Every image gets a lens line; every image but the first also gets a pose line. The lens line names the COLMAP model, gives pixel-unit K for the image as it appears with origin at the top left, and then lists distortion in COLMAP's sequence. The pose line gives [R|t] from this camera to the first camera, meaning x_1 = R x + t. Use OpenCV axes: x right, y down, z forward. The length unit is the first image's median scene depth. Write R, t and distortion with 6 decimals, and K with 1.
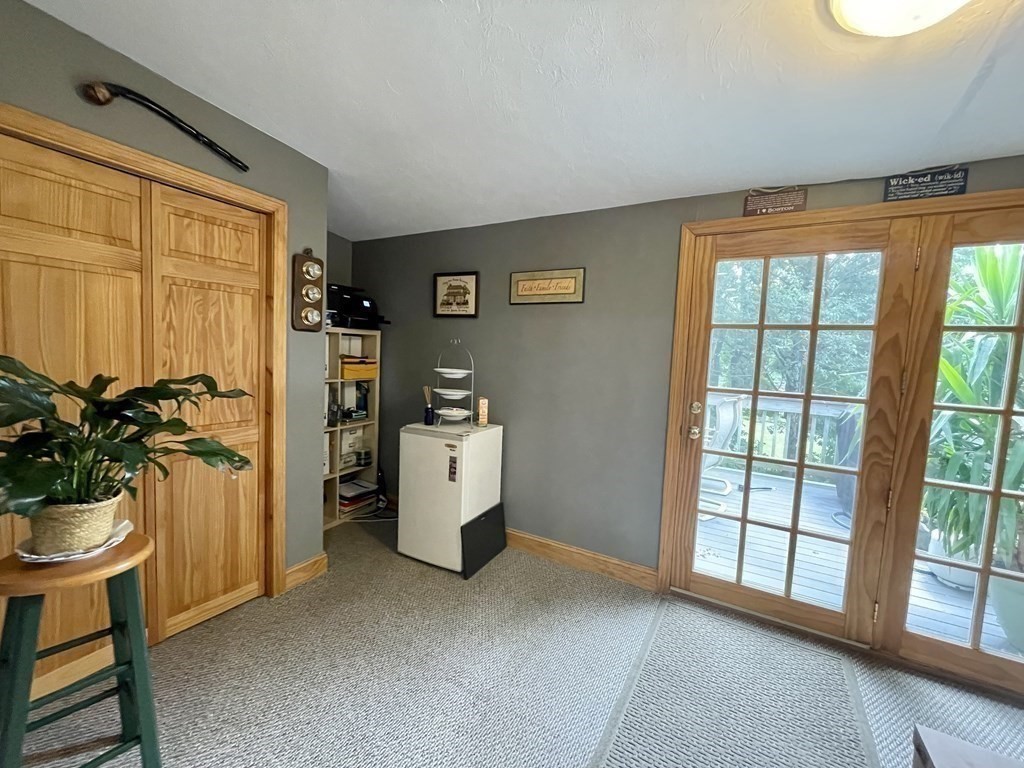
lens RADIAL K [[414.1, 0, 515.4], [0, 414.1, 381.1], [0, 0, 1]] dist [0.000535, -0.000491]
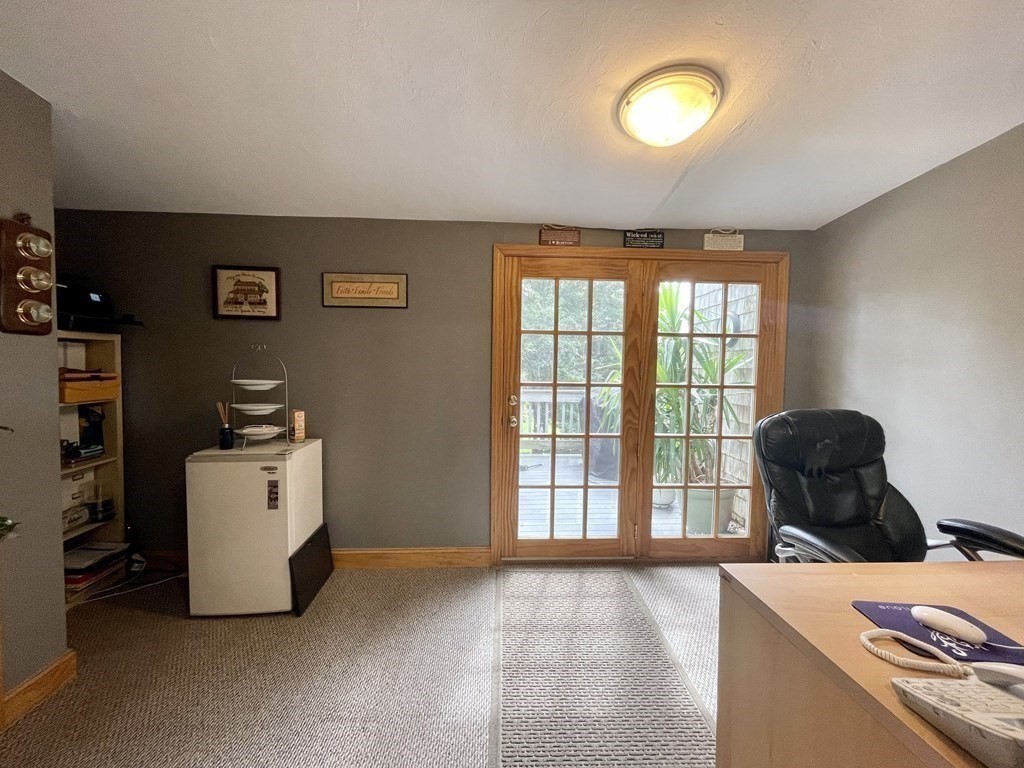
lens RADIAL K [[414.1, 0, 514.0], [0, 414.1, 380.8], [0, 0, 1]] dist [0.000535, -0.000491]
pose [[0.843319, -0.054392, 0.534654, -0.186318], [0.062623, 0.998033, 0.002757, 0.004735], [-0.533752, 0.031157, 0.845067, -0.004125]]
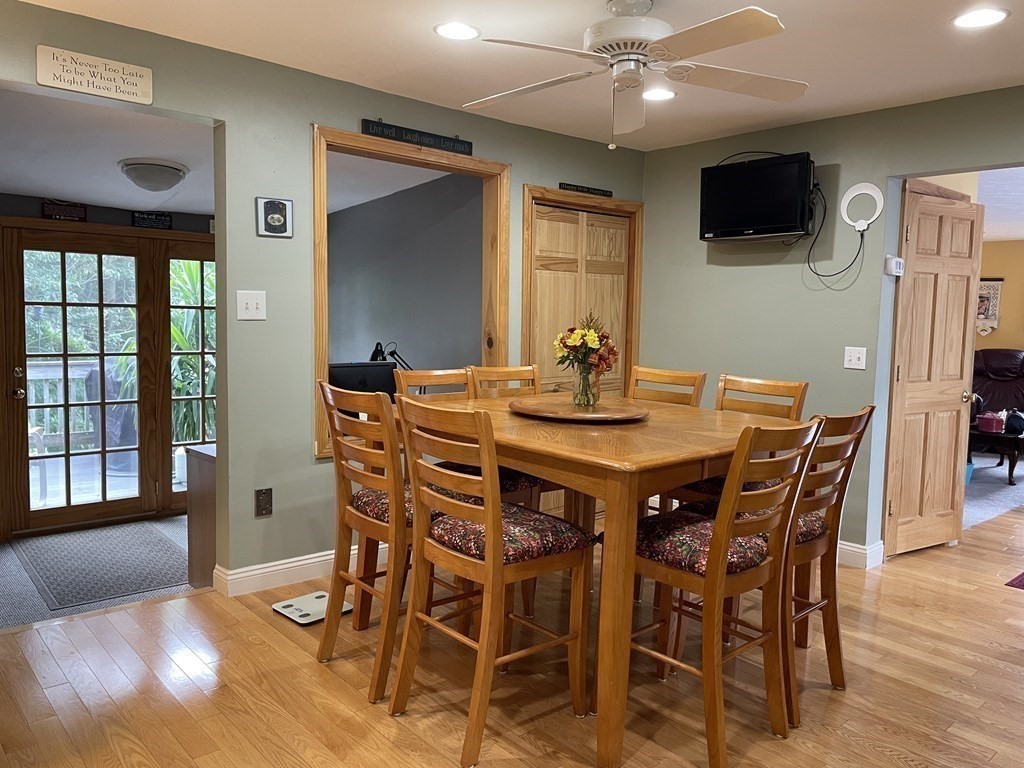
lens RADIAL K [[785.3, 0, 514.9], [0, 785.3, 377.1], [0, 0, 1]] dist [0.015609, -0.007838]
pose [[0.331678, -0.109312, 0.937038, -1.172358], [0.066203, 0.993513, 0.092466, -0.035395], [-0.941067, 0.031365, 0.336763, -1.060728]]
